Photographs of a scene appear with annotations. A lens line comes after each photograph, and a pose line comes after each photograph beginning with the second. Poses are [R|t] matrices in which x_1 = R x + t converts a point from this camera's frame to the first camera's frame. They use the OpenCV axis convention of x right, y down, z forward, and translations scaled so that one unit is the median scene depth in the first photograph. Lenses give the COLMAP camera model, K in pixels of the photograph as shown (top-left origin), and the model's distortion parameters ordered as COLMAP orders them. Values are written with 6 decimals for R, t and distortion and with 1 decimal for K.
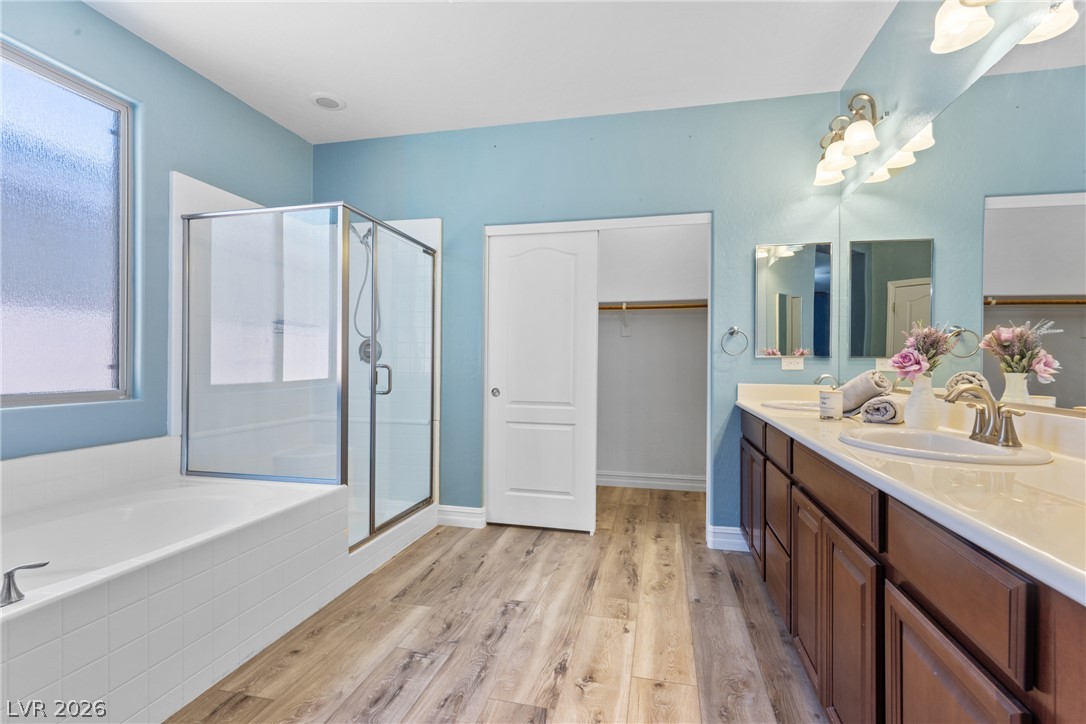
lens RADIAL K [[492.4, 0, 548.0], [0, 492.4, 361.8], [0, 0, 1]] dist [0.009185, -0.001649]
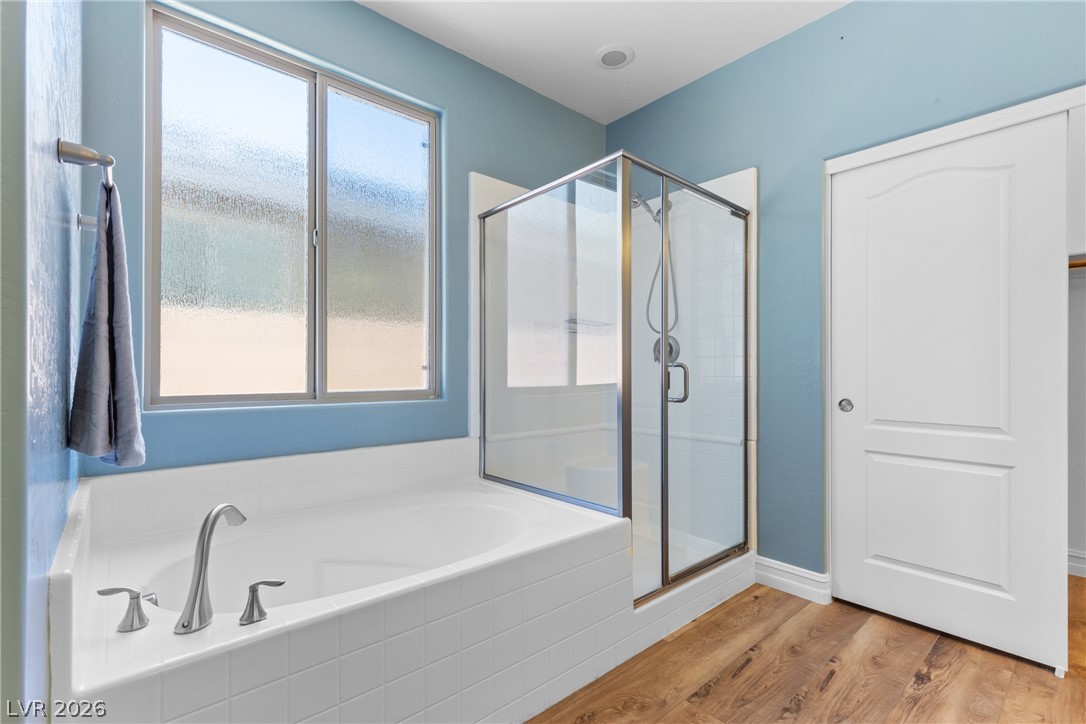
lens RADIAL K [[492.4, 0, 545.9], [0, 492.4, 365.6], [0, 0, 1]] dist [0.009185, -0.001649]
pose [[0.816878, -0.011523, -0.576695, -0.060467], [0.004787, 0.999901, -0.013198, 0.017904], [0.576790, 0.008020, 0.816853, 0.255593]]
